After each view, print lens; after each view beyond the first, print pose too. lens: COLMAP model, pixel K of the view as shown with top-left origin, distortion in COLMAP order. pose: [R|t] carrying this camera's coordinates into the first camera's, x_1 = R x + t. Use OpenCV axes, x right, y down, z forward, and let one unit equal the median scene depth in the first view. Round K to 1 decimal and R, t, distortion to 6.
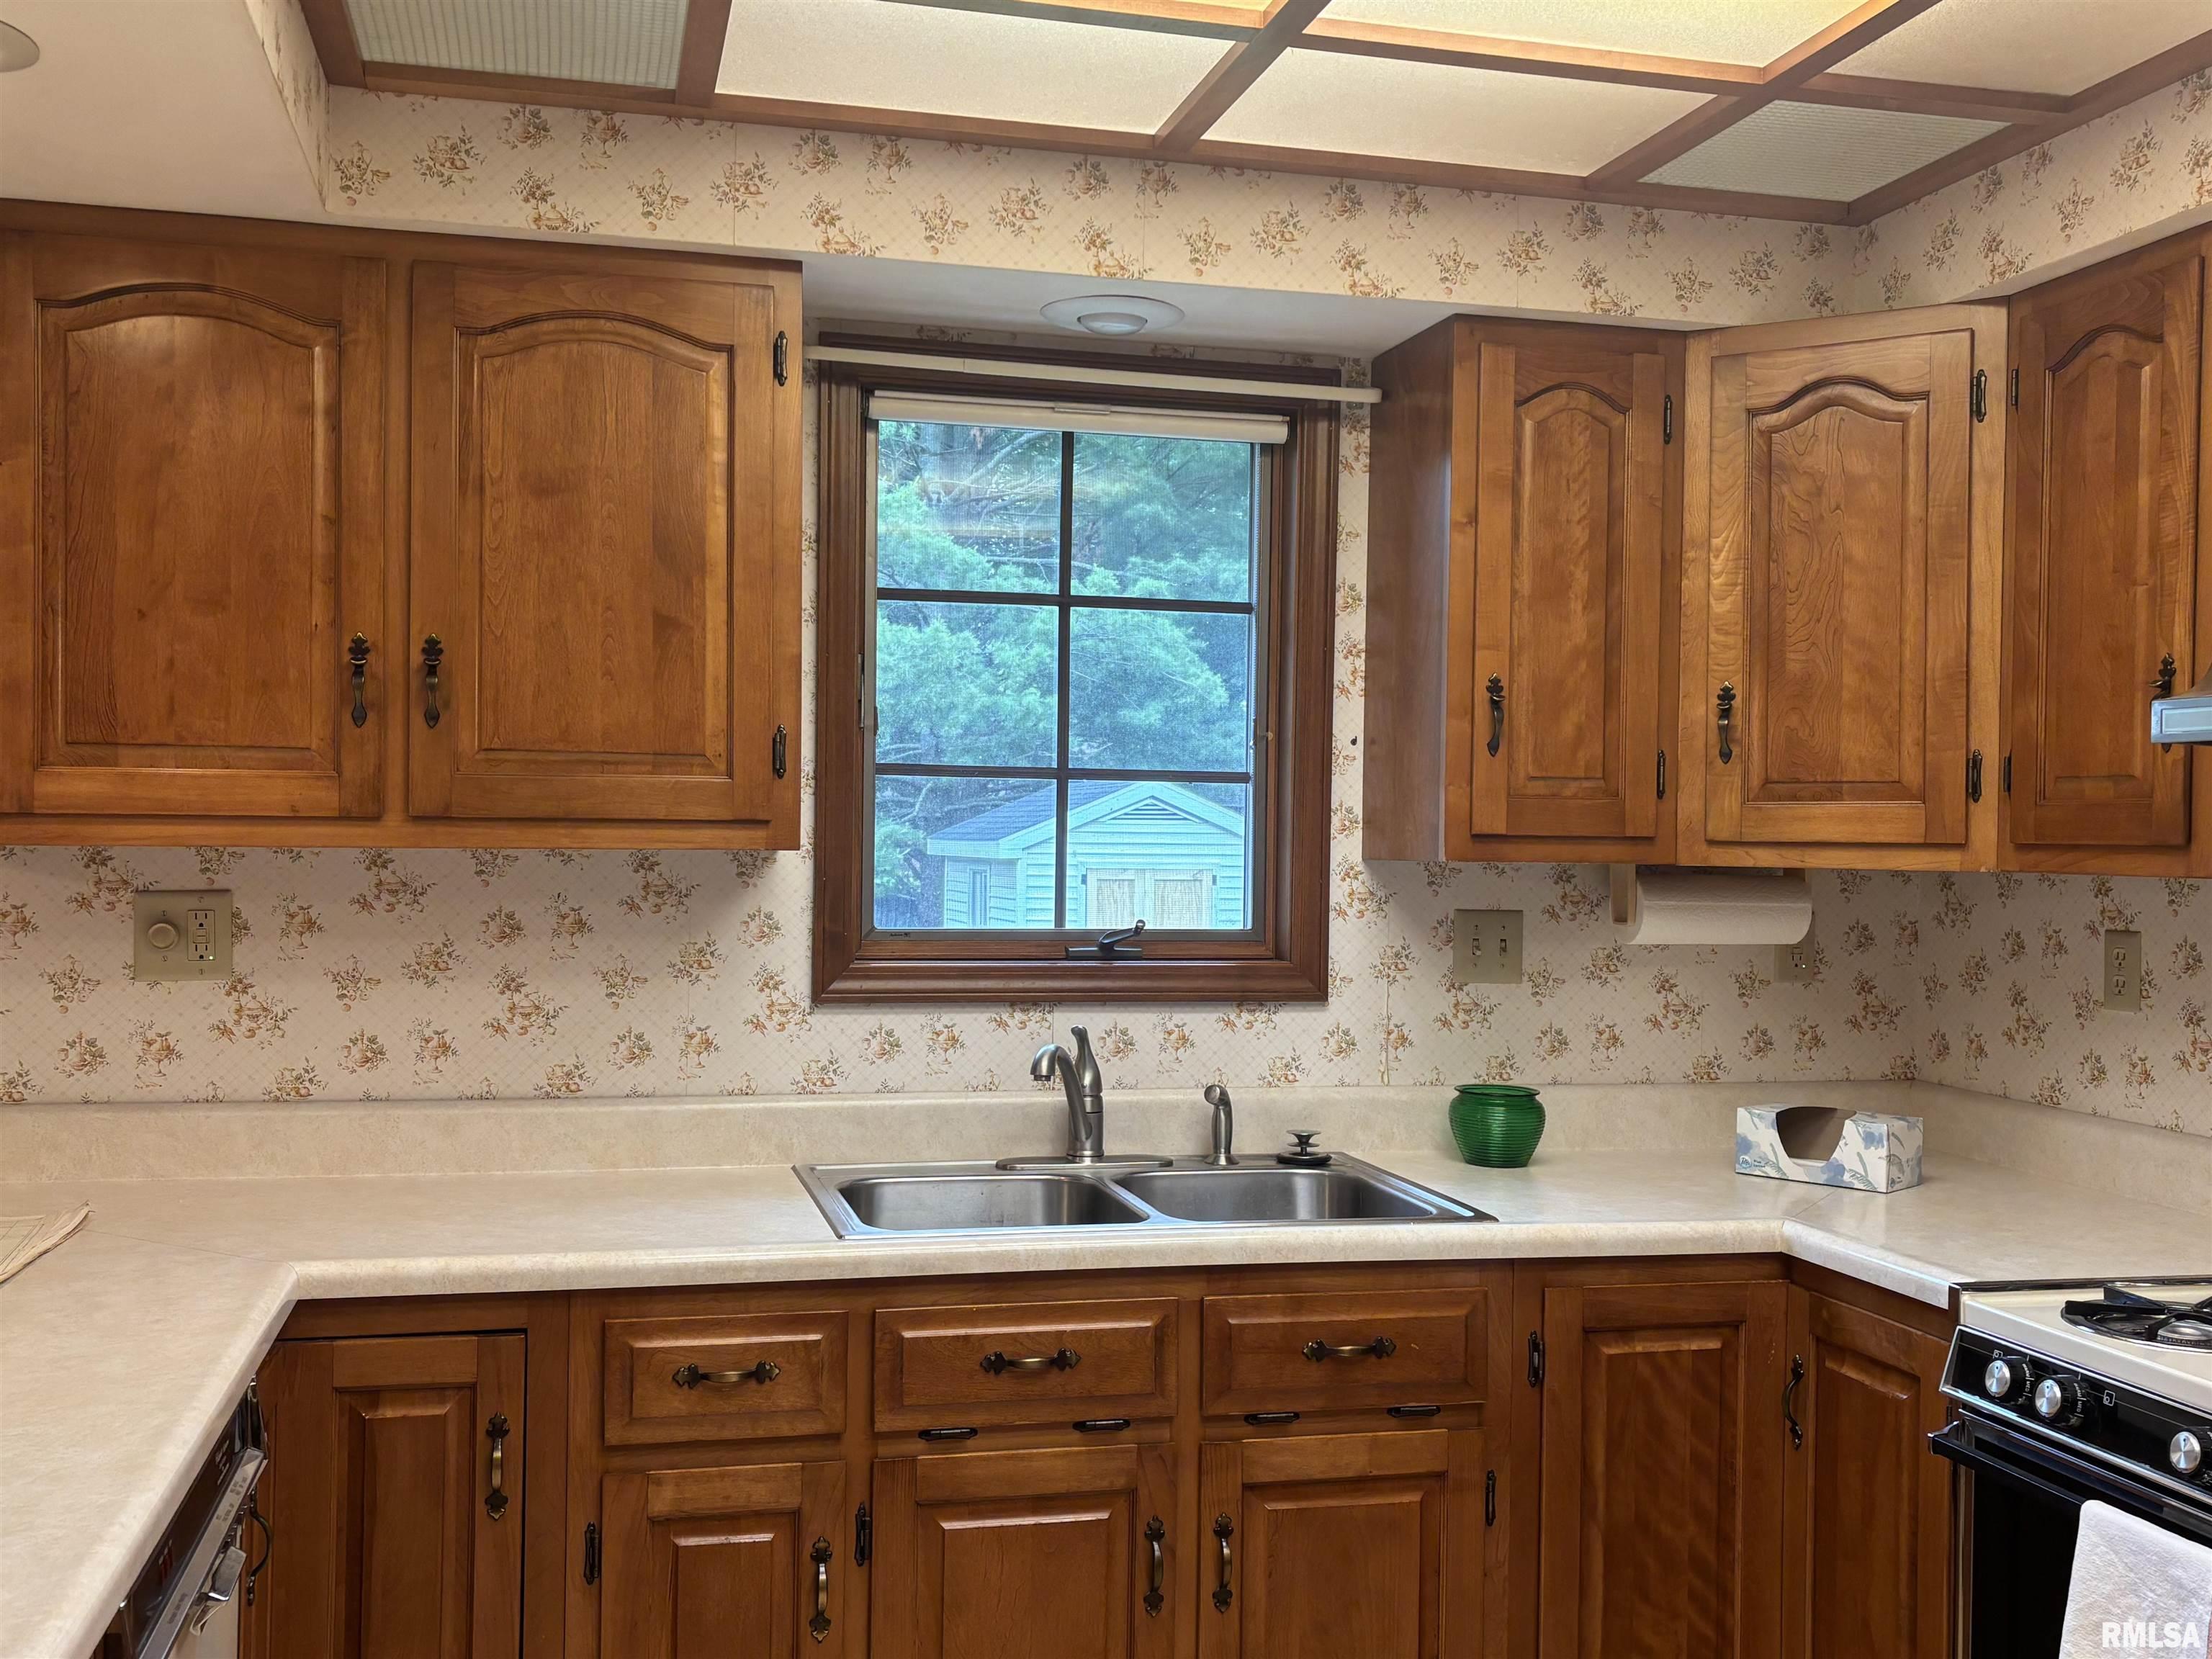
lens RADIAL K [[2168.2, 0, 1106.0], [0, 2168.2, 829.5], [0, 0, 1]] dist [-0.010027, 0.154253]
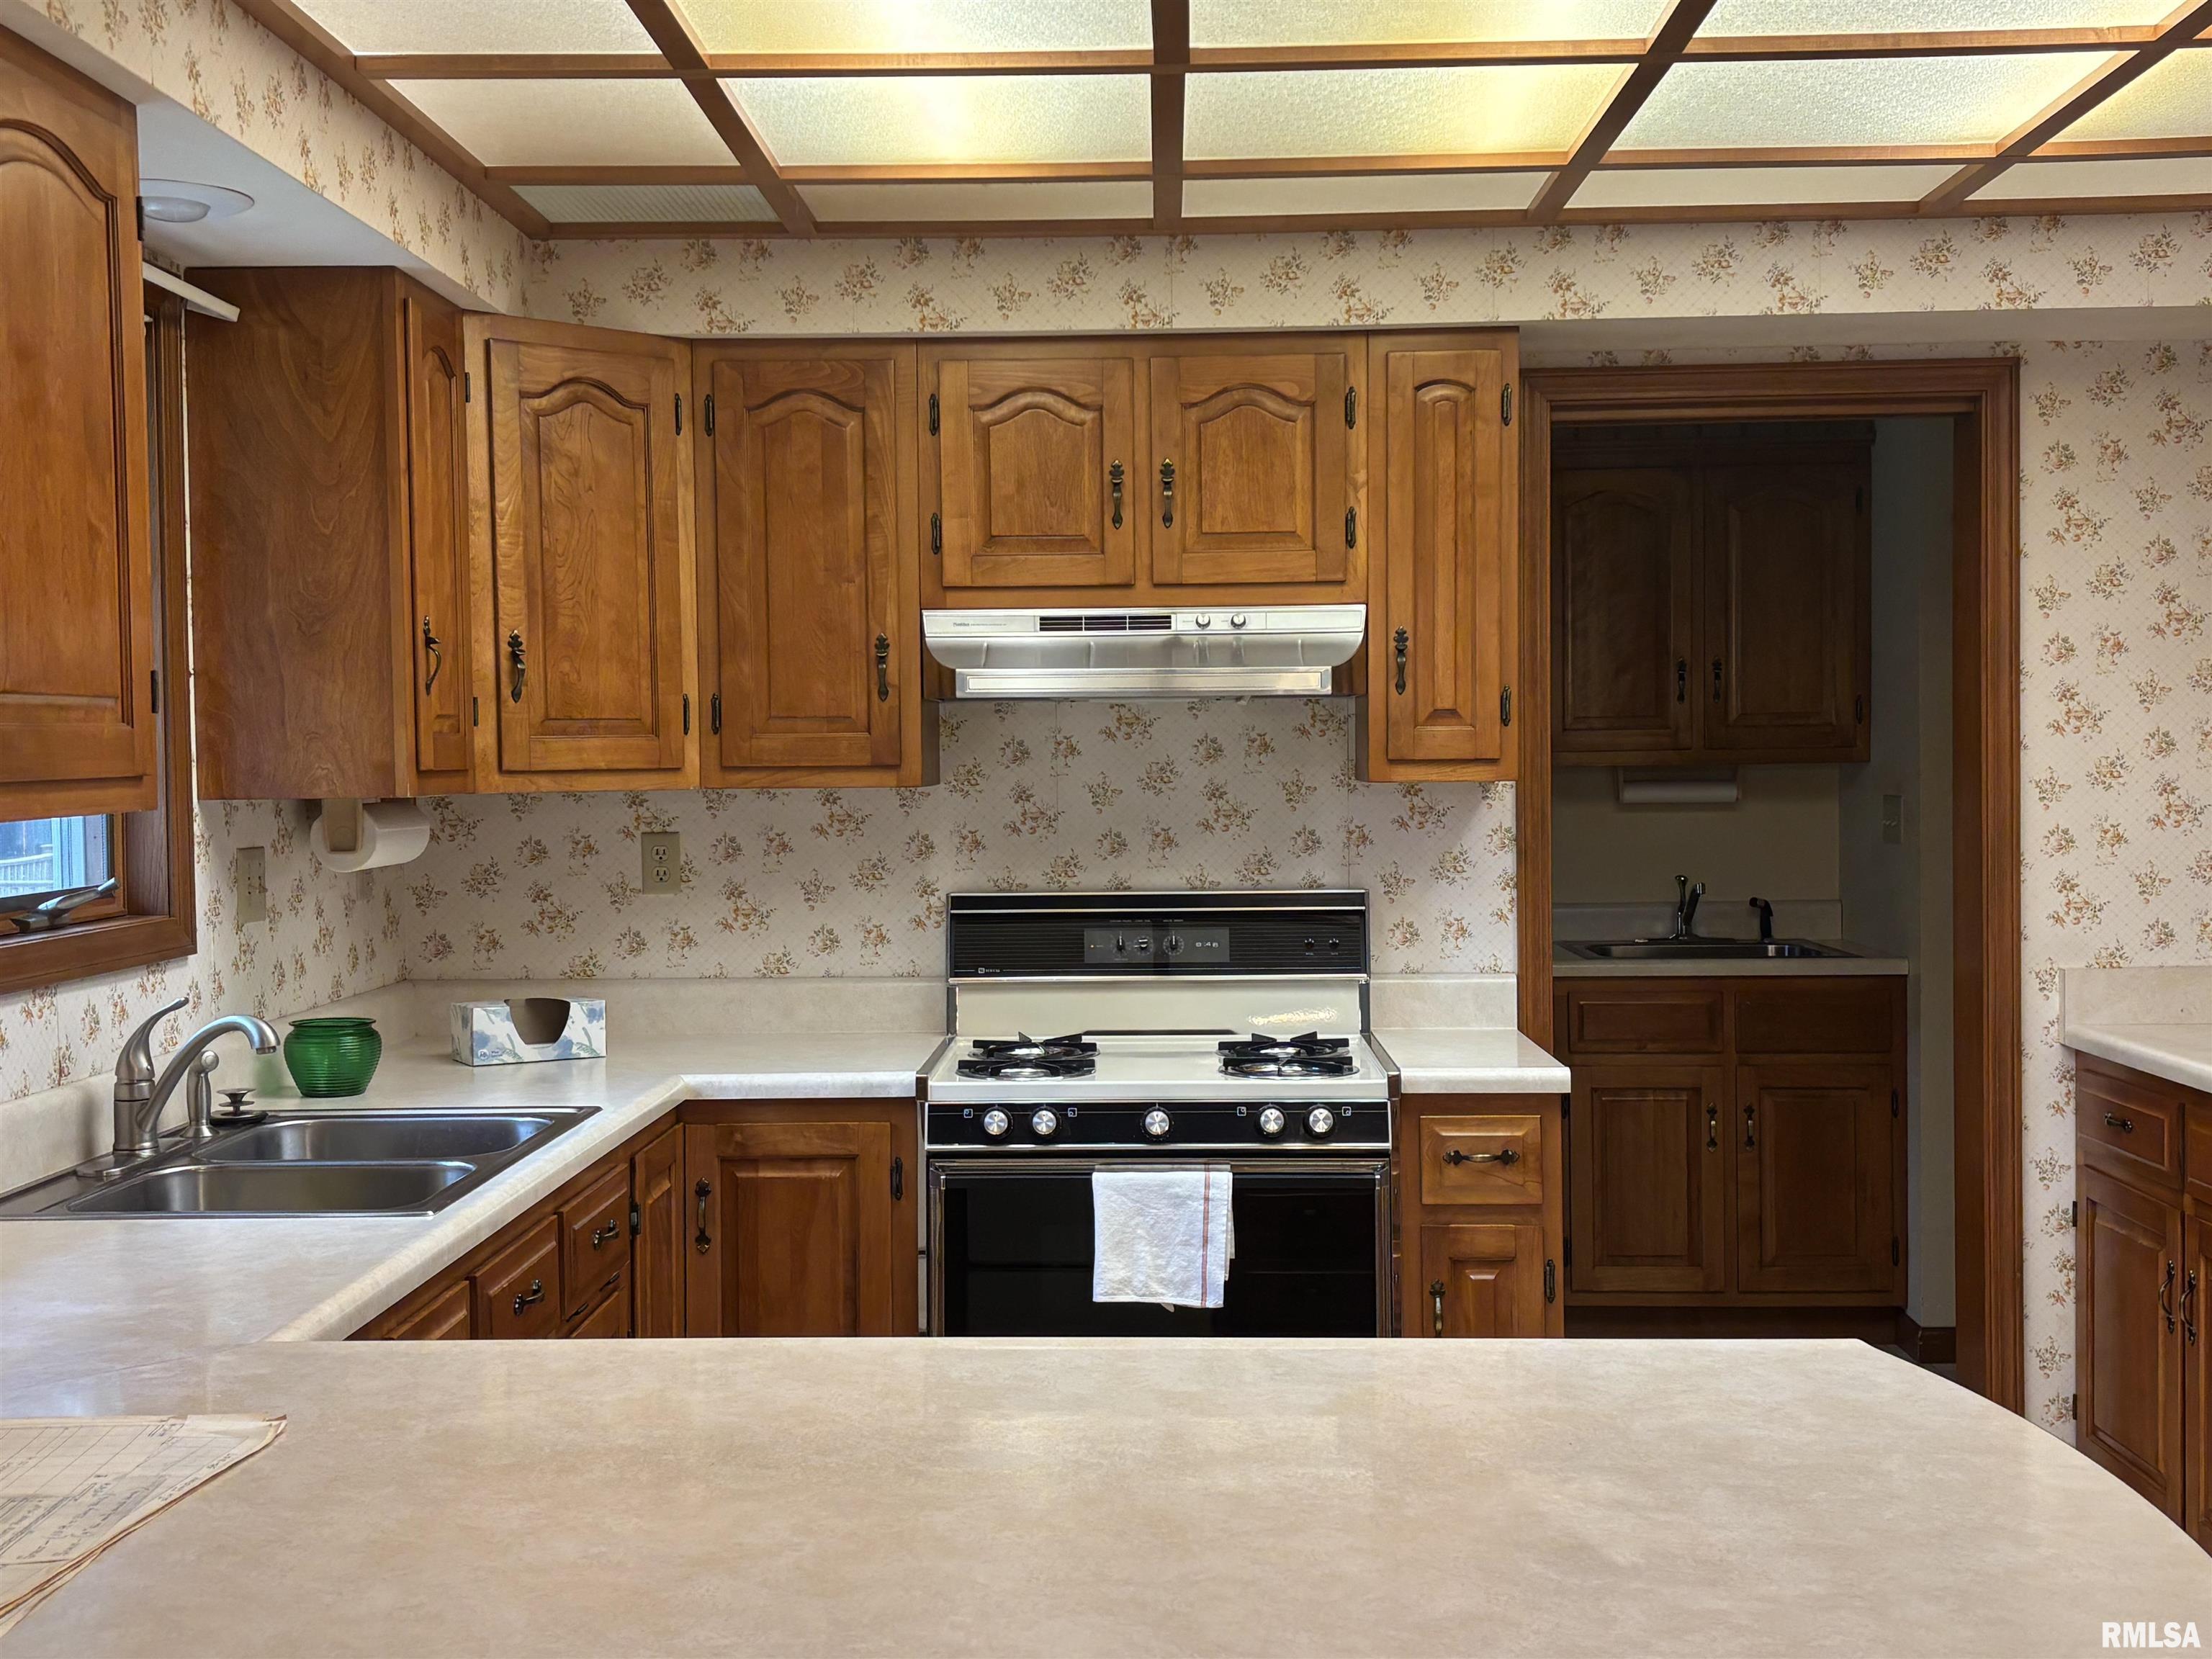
lens RADIAL K [[2618.2, 0, 1106.0], [0, 2618.2, 829.5], [0, 0, 1]] dist [0.157664, -0.018445]
pose [[0.263624, -0.049487, 0.963355, -0.986121], [0.010557, 0.998771, 0.048418, -0.028433], [-0.964568, -0.002594, 0.263823, 0.340724]]
